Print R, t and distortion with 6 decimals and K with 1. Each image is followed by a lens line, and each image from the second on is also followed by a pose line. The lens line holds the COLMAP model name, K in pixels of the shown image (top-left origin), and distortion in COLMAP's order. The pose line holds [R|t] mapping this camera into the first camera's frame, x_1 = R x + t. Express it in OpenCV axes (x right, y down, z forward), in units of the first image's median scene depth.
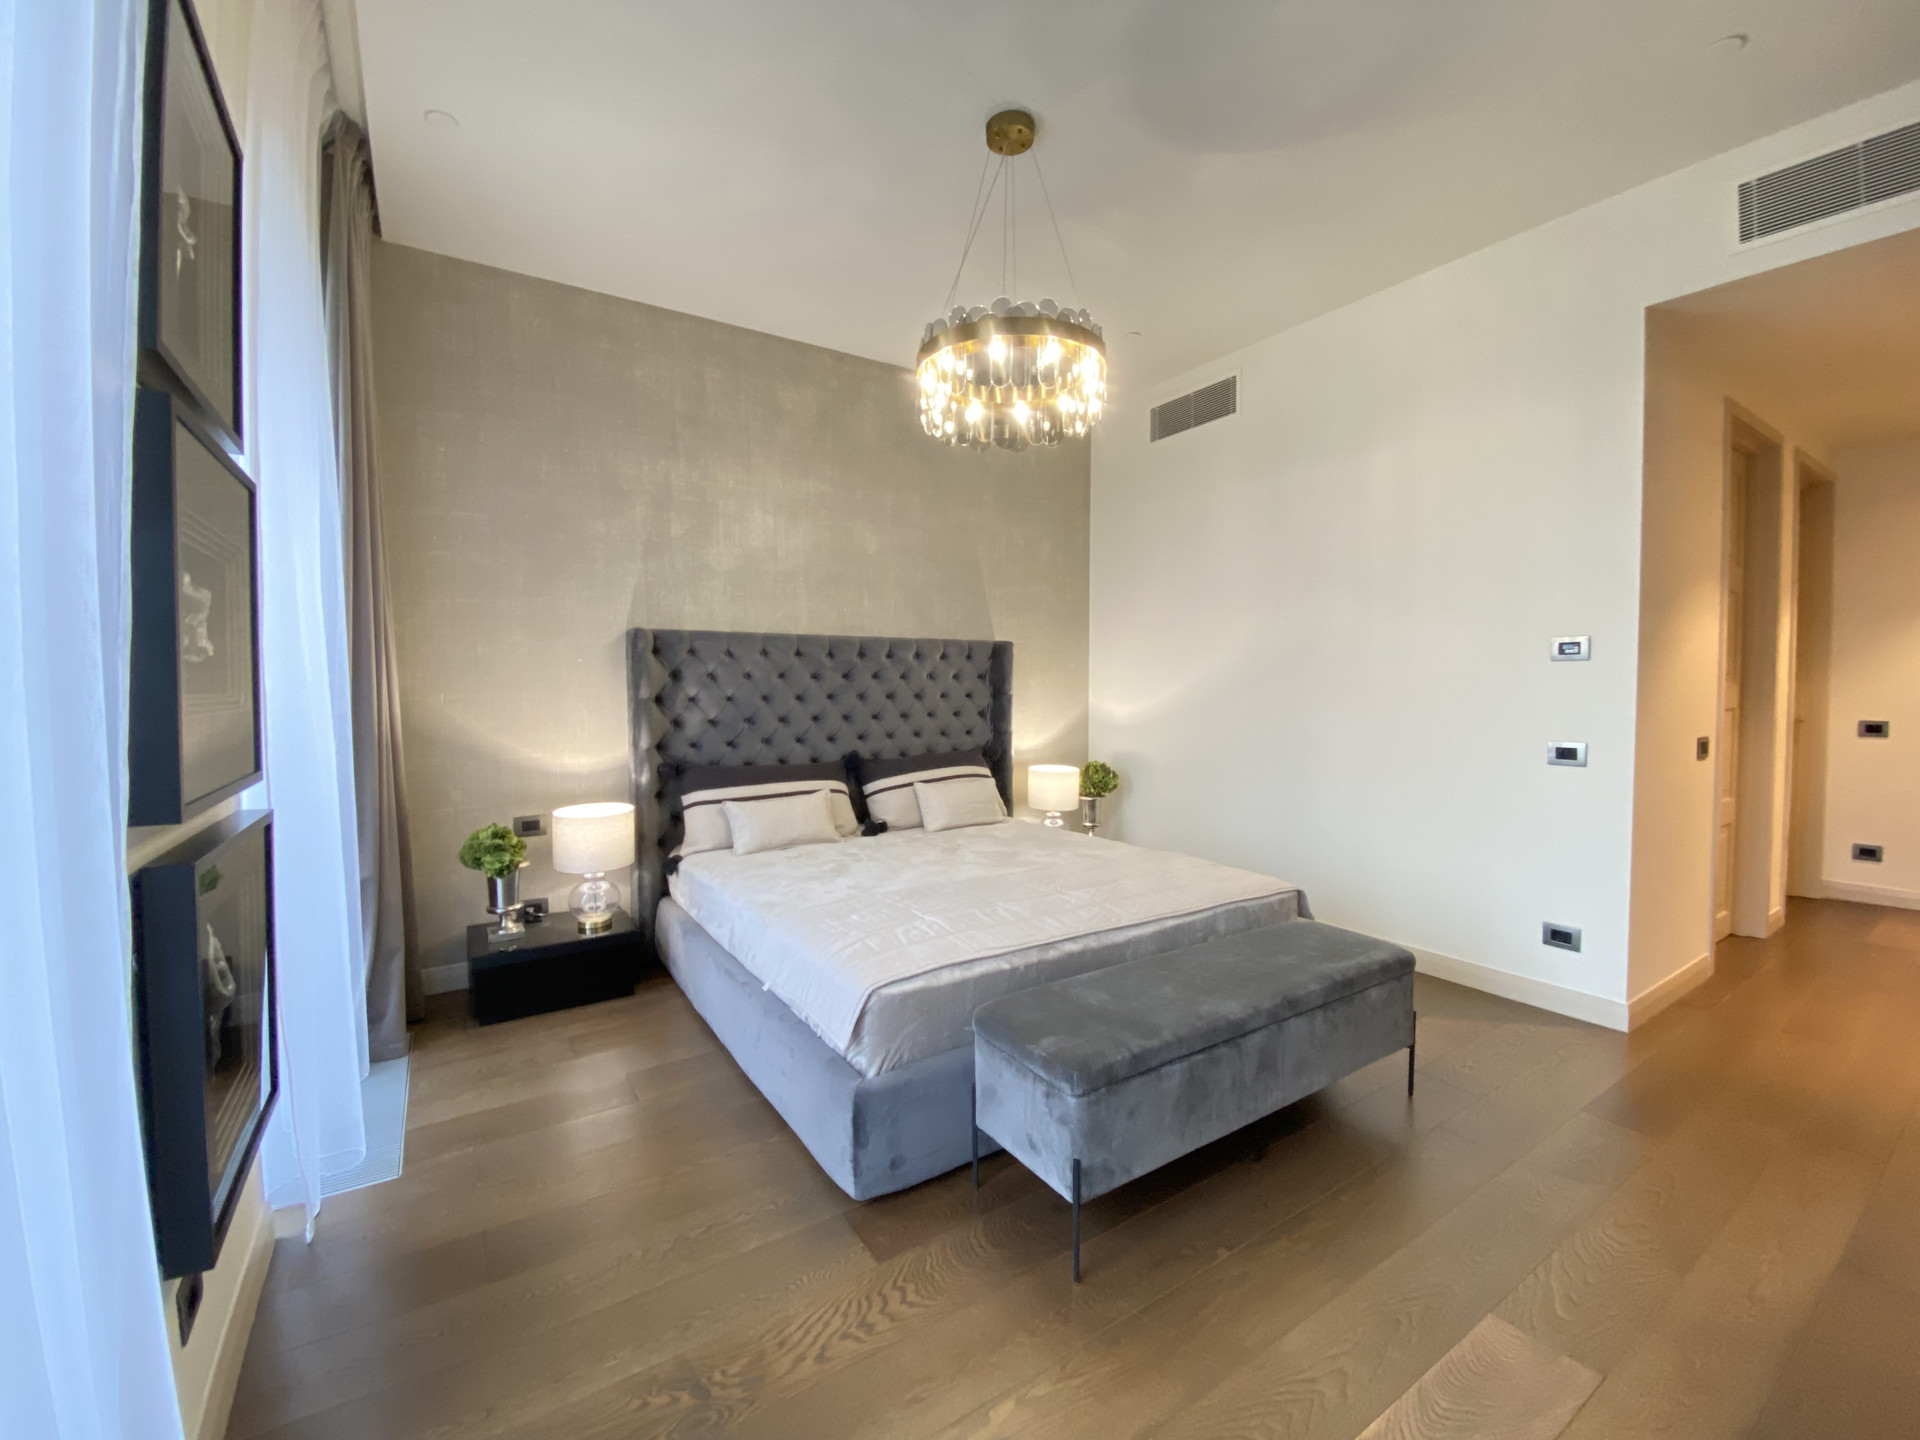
lens RADIAL K [[784.4, 0, 960.0], [0, 784.4, 720.0], [0, 0, 1]] dist [0.017928, -0.021050]
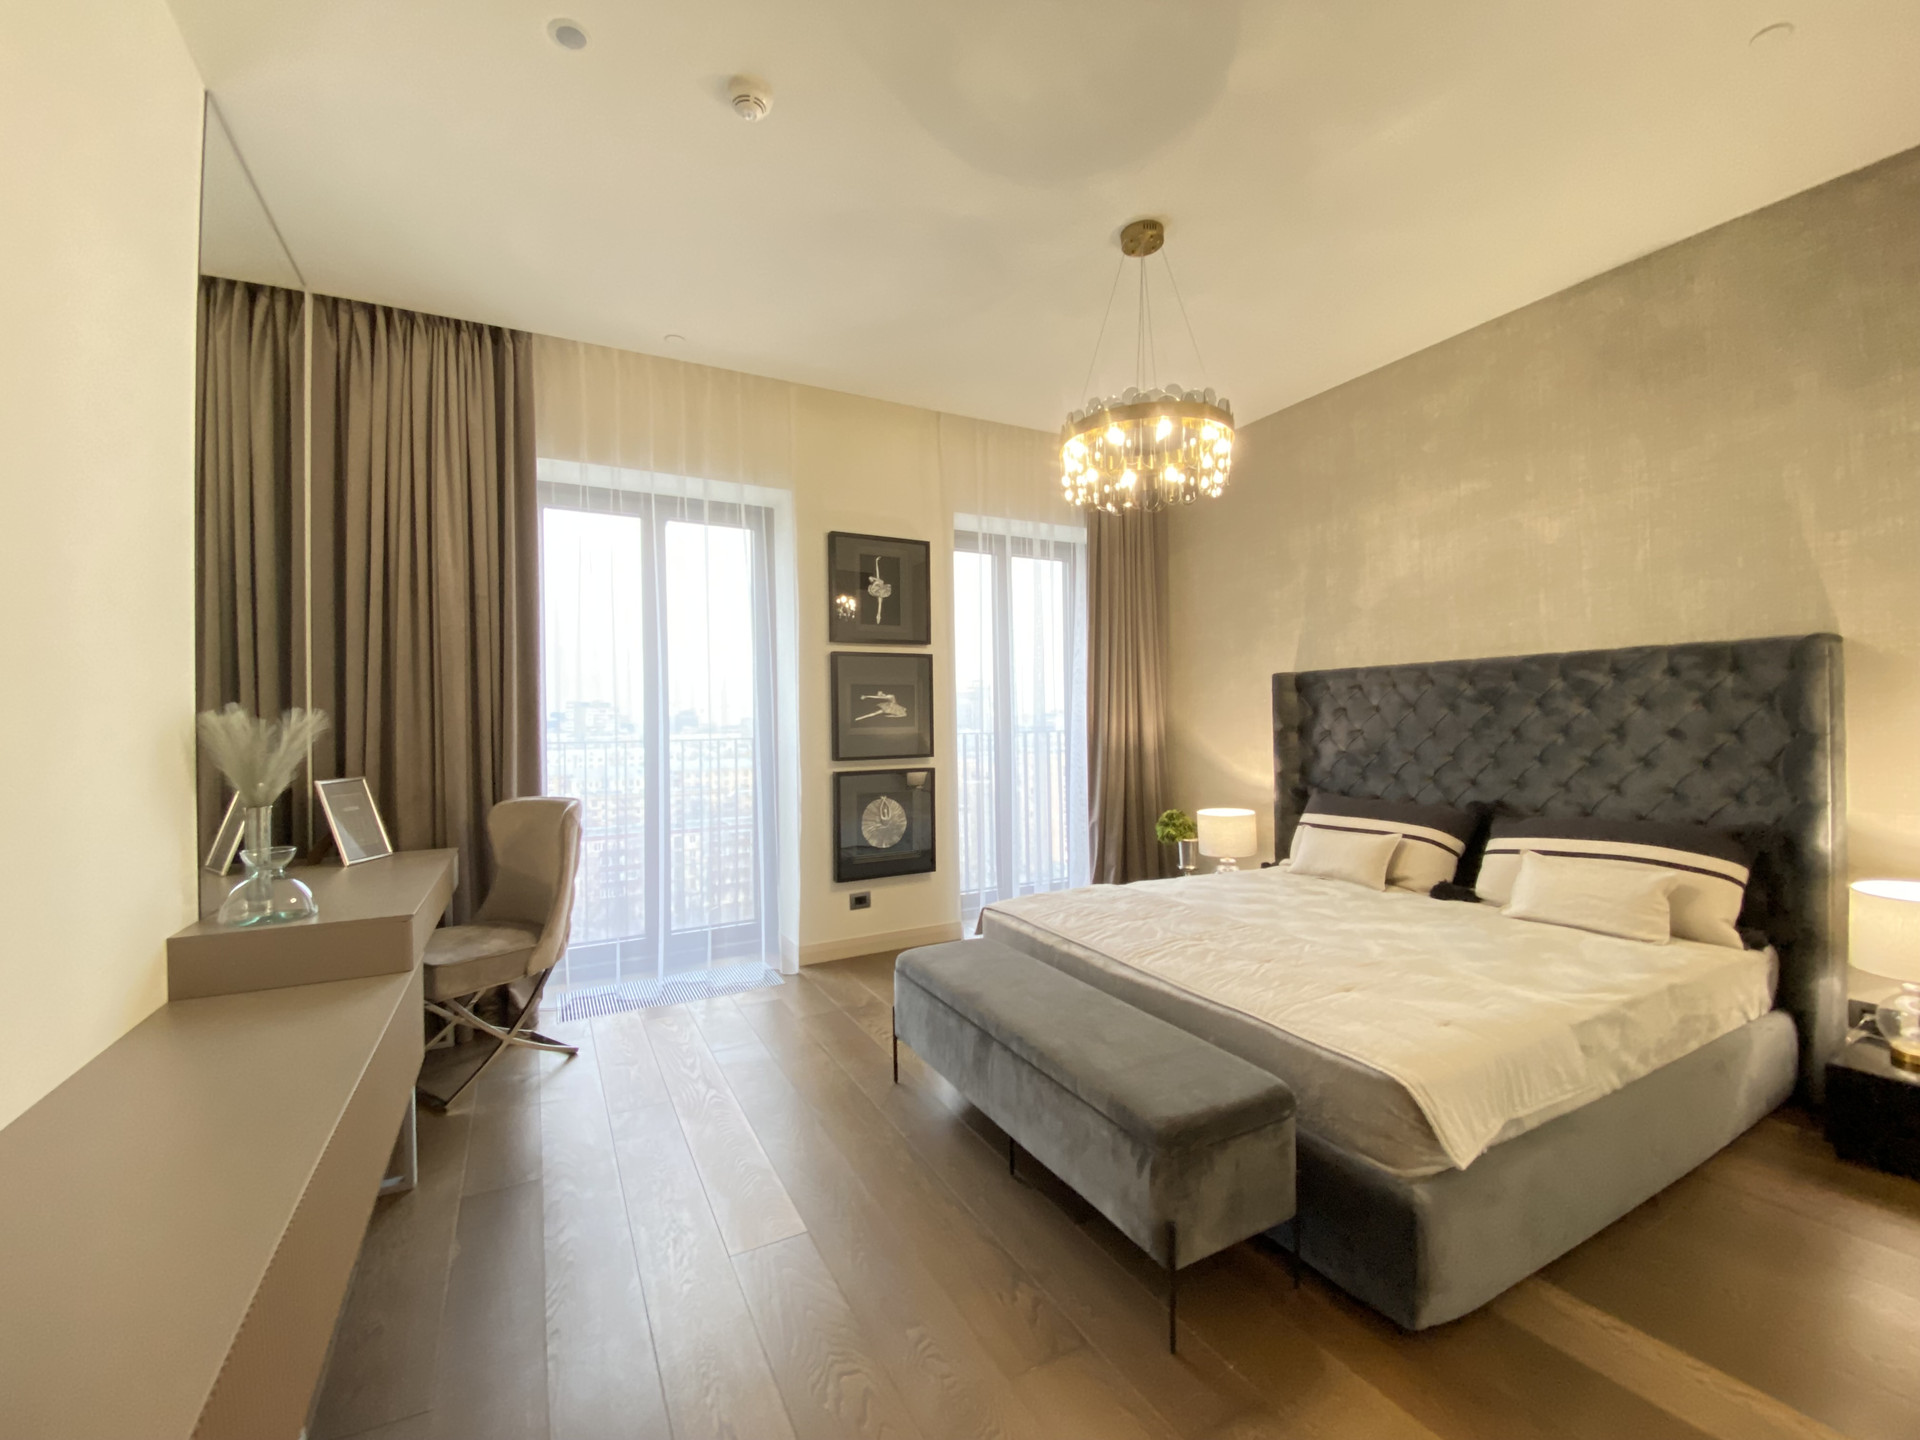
lens RADIAL K [[784.6, 0, 935.1], [0, 784.6, 717.6], [0, 0, 1]] dist [0.015679, -0.020758]
pose [[-0.114874, -0.010287, -0.993327, 0.777274], [-0.042882, 0.999066, -0.005387, -0.016644], [0.992454, 0.041977, -0.115208, 0.554735]]
